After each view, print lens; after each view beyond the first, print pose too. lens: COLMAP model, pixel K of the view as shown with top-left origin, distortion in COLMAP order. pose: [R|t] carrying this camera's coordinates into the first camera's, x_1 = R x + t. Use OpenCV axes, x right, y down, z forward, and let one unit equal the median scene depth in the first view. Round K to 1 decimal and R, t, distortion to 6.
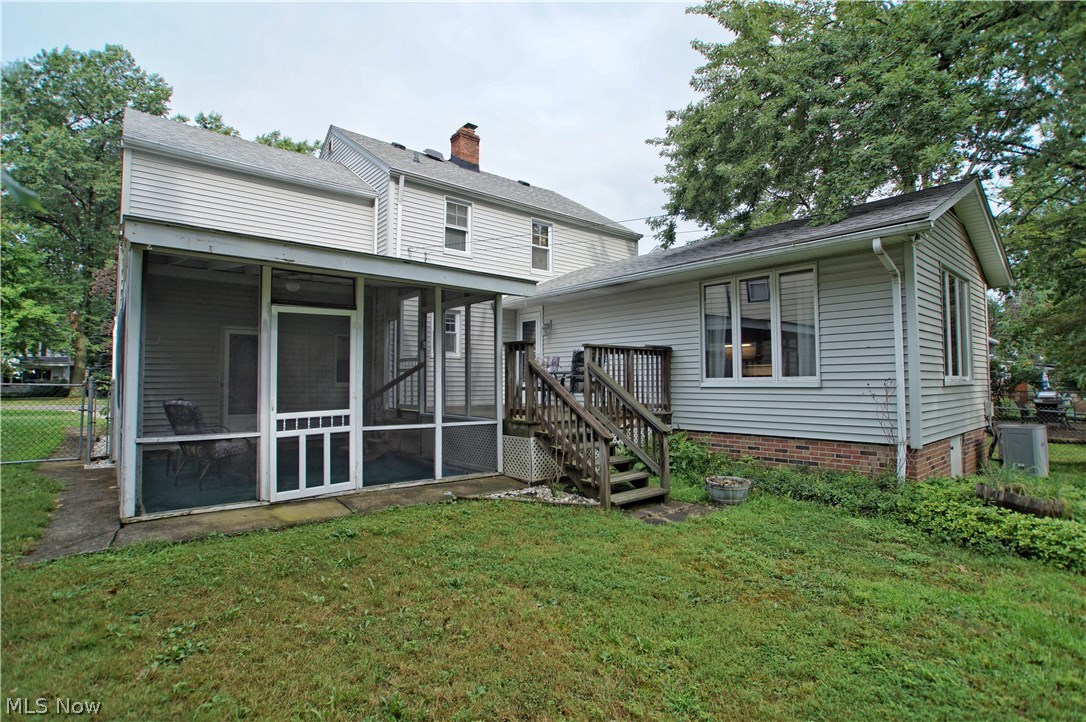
lens RADIAL K [[522.4, 0, 545.0], [0, 522.4, 366.8], [0, 0, 1]] dist [-0.039353, 0.013341]
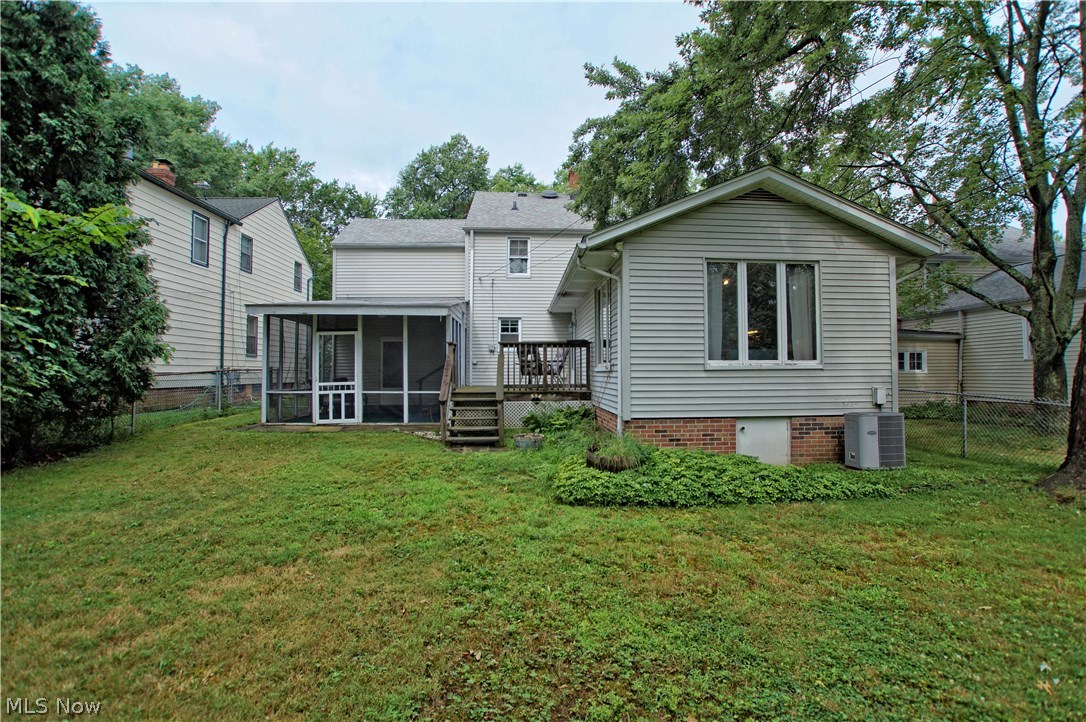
lens RADIAL K [[522.4, 0, 547.5], [0, 522.4, 355.9], [0, 0, 1]] dist [-0.039353, 0.013341]
pose [[0.800975, -0.020010, -0.598364, 1.246249], [0.022149, 0.999748, -0.003784, 0.006591], [0.598288, -0.010222, 0.801216, -0.122925]]
